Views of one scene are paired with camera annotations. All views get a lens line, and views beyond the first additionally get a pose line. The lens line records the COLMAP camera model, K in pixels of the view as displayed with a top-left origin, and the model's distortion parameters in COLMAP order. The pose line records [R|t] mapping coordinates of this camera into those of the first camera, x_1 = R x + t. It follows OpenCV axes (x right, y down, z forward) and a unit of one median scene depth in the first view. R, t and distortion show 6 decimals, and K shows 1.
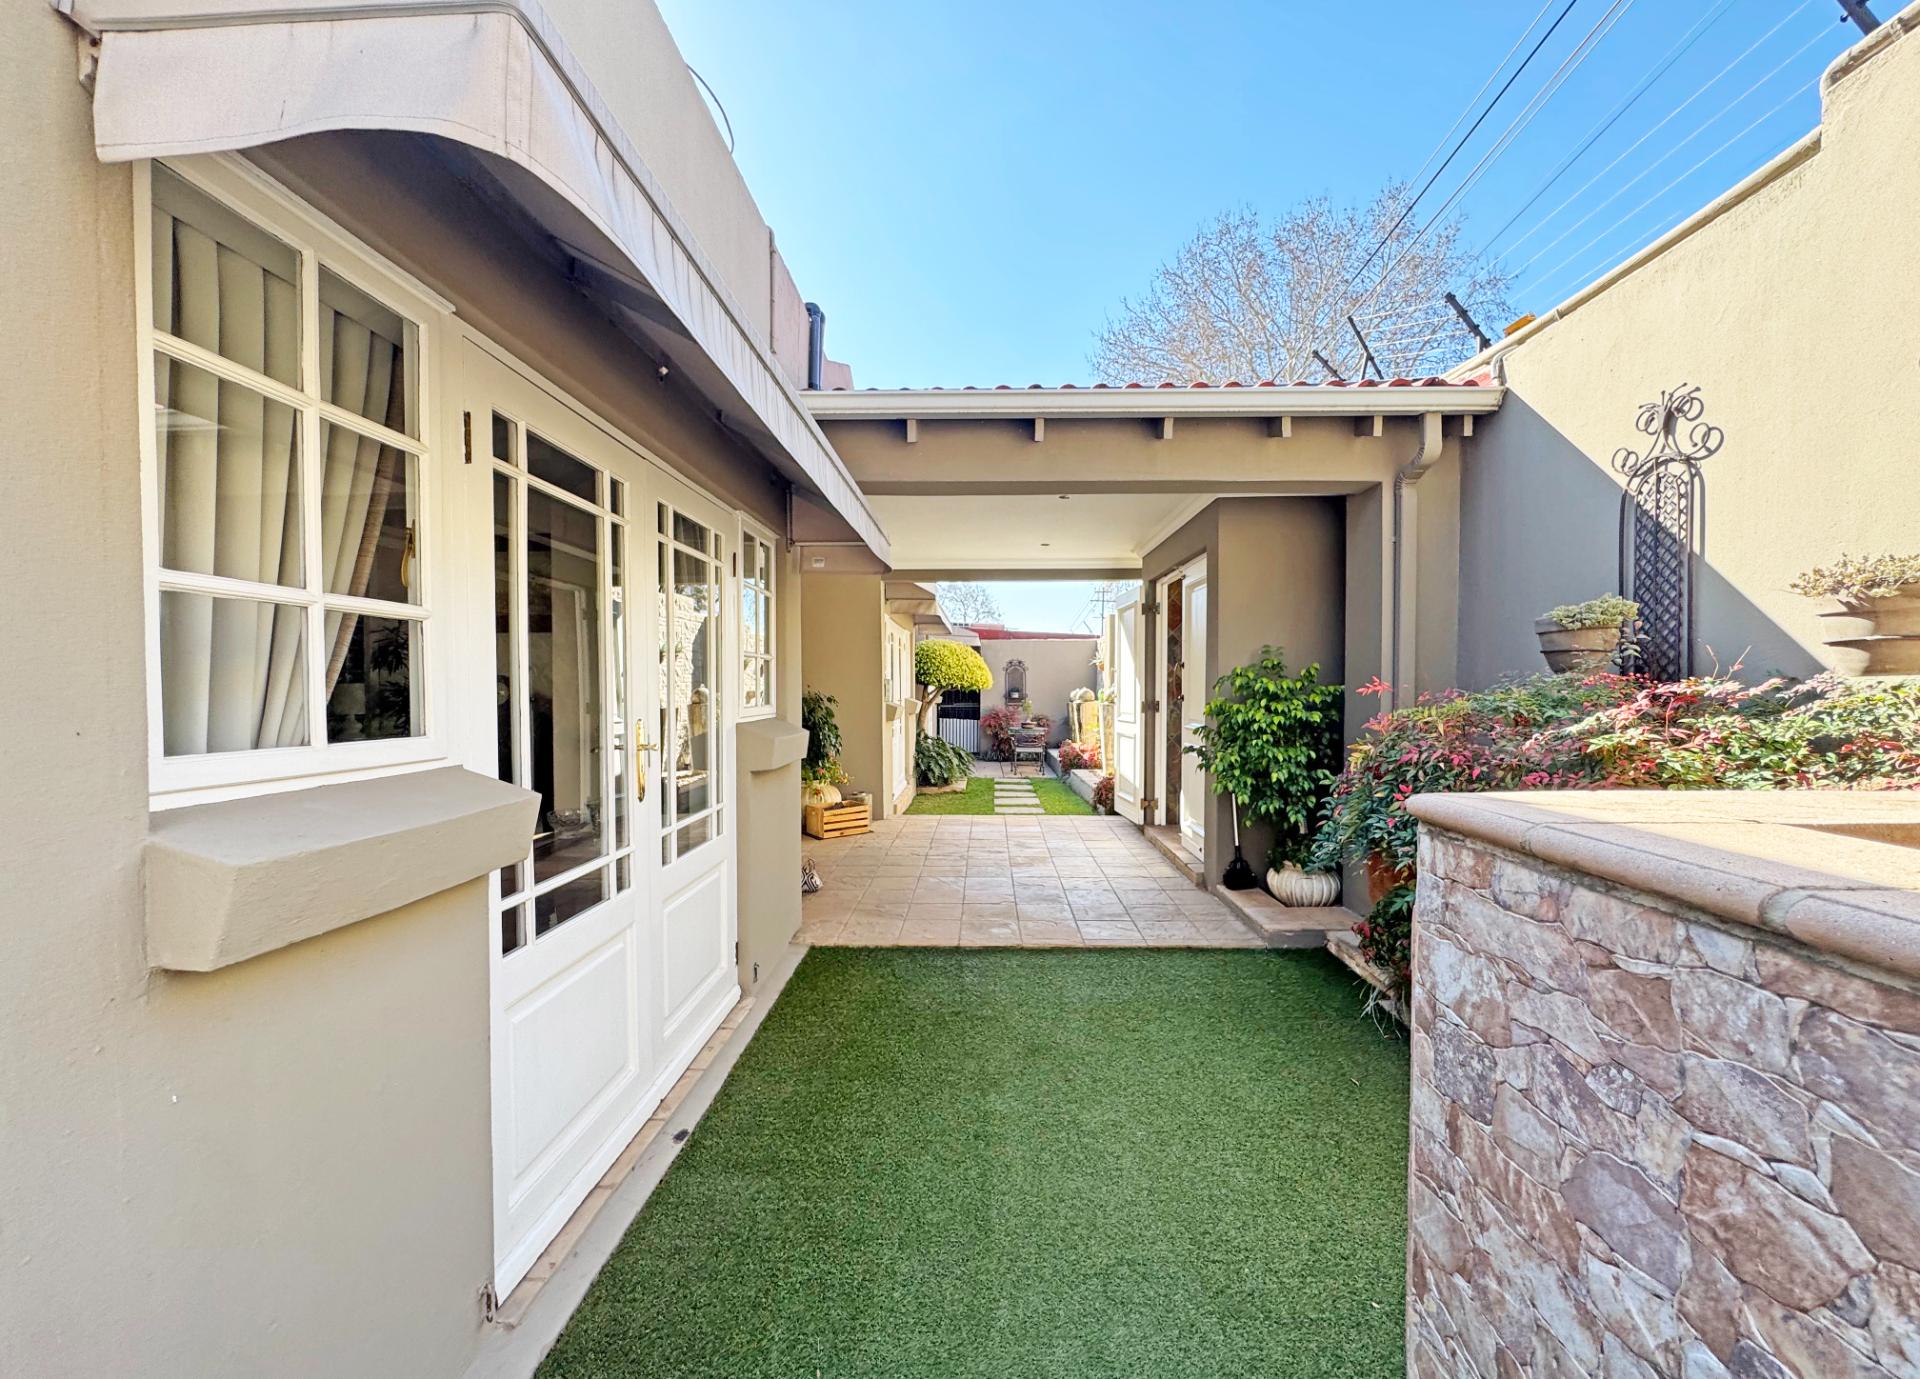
lens RADIAL K [[803.6, 0, 962.2], [0, 803.6, 693.0], [0, 0, 1]] dist [0.000134, 0.000006]
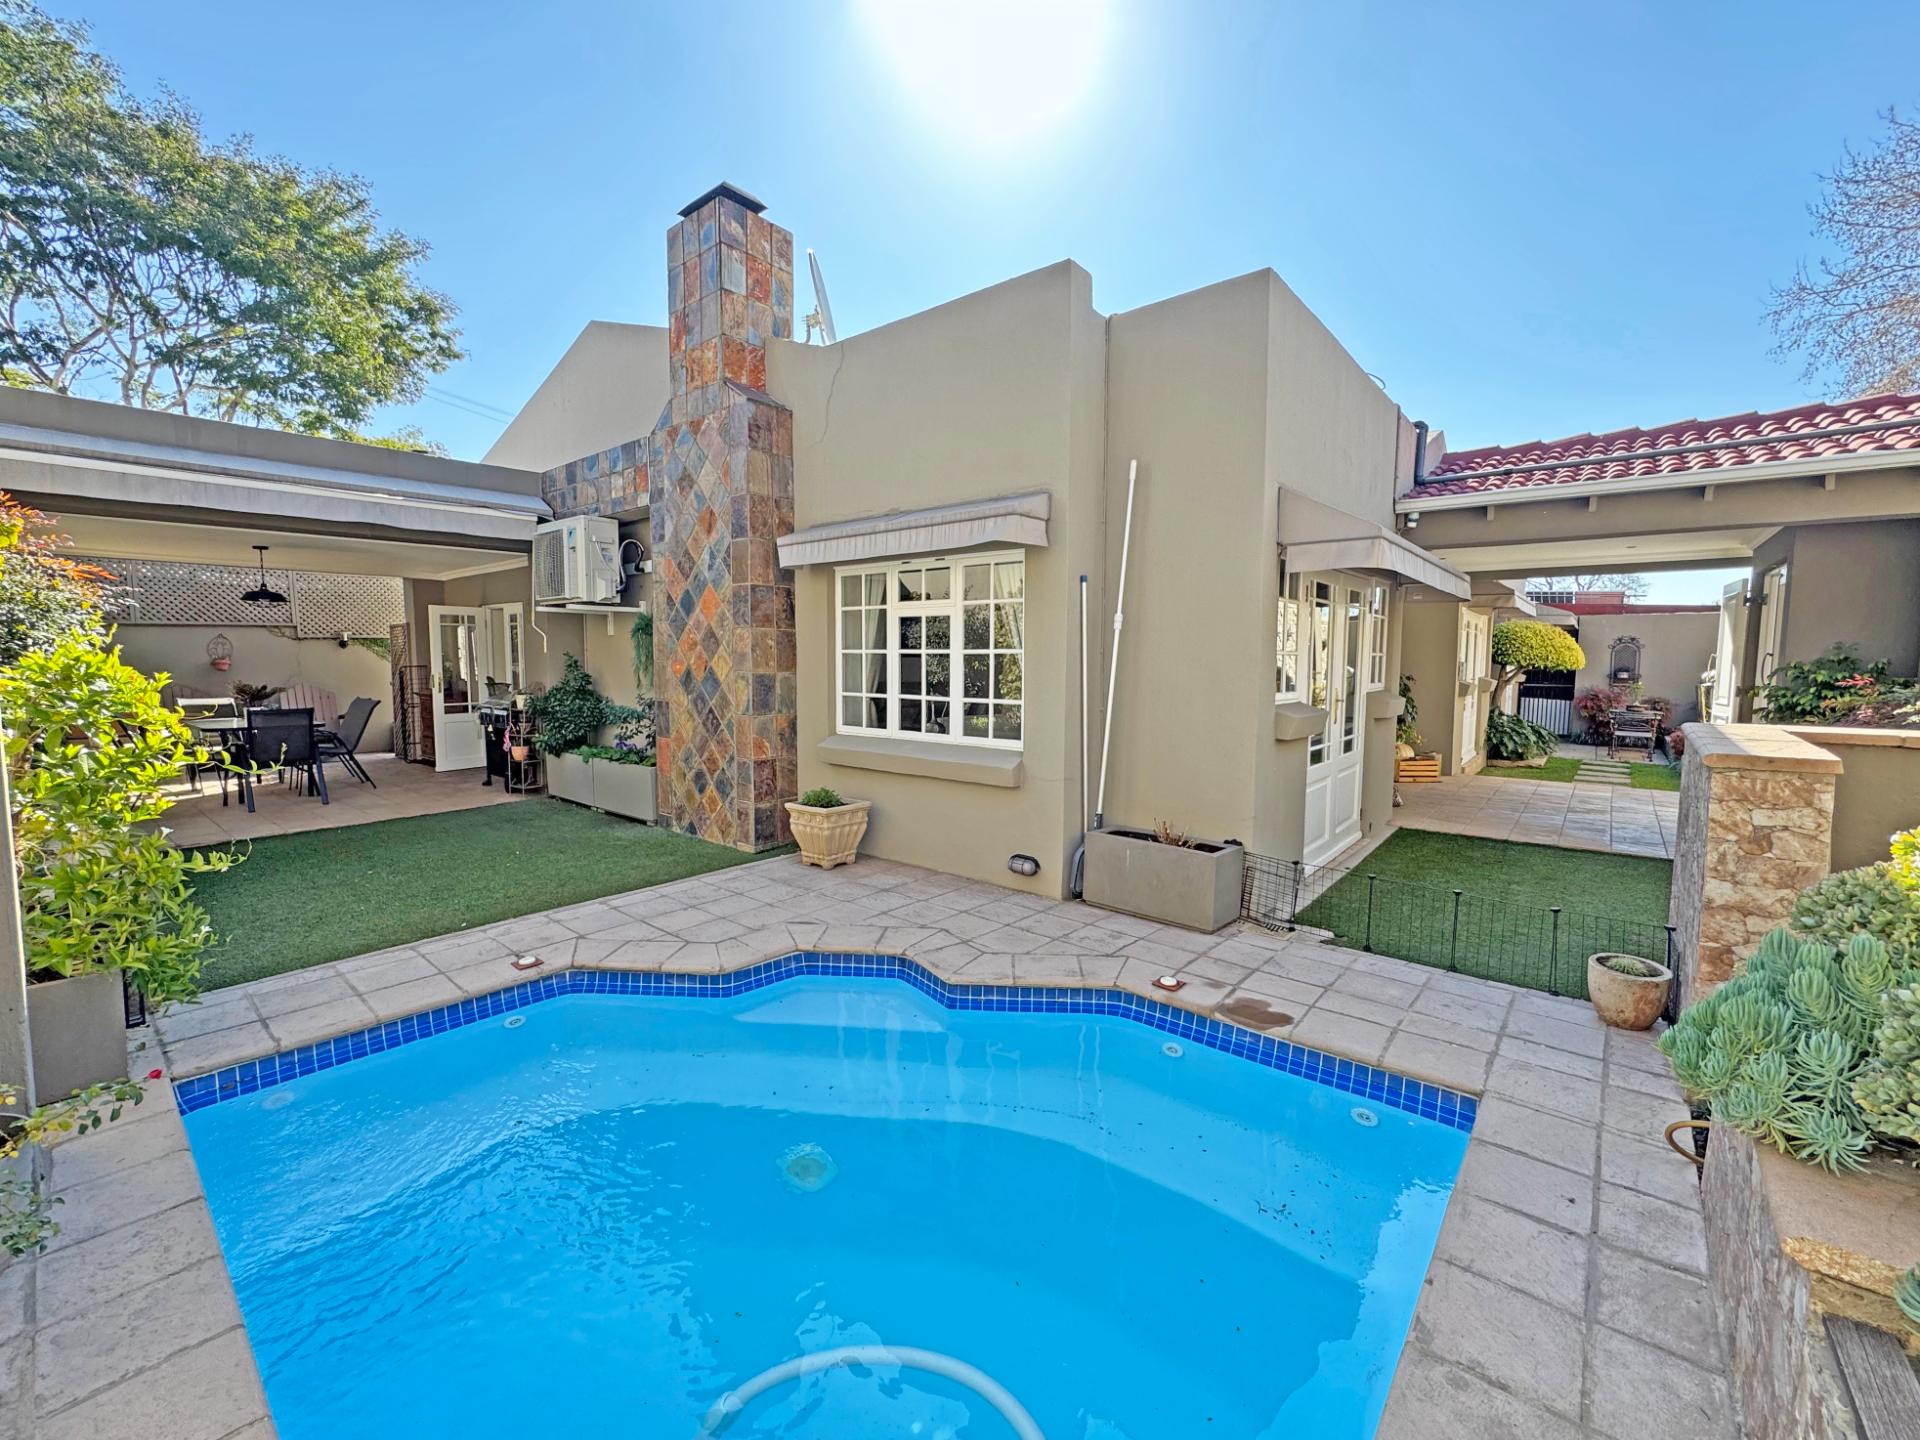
lens RADIAL K [[781.1, 0, 964.5], [0, 781.1, 722.5], [0, 0, 1]] dist [-0.001090, 0.000240]
pose [[0.792180, 0.055615, -0.607748, 0.022703], [-0.011123, 0.996989, 0.076737, -0.005640], [0.610186, -0.054029, 0.790414, -0.267218]]
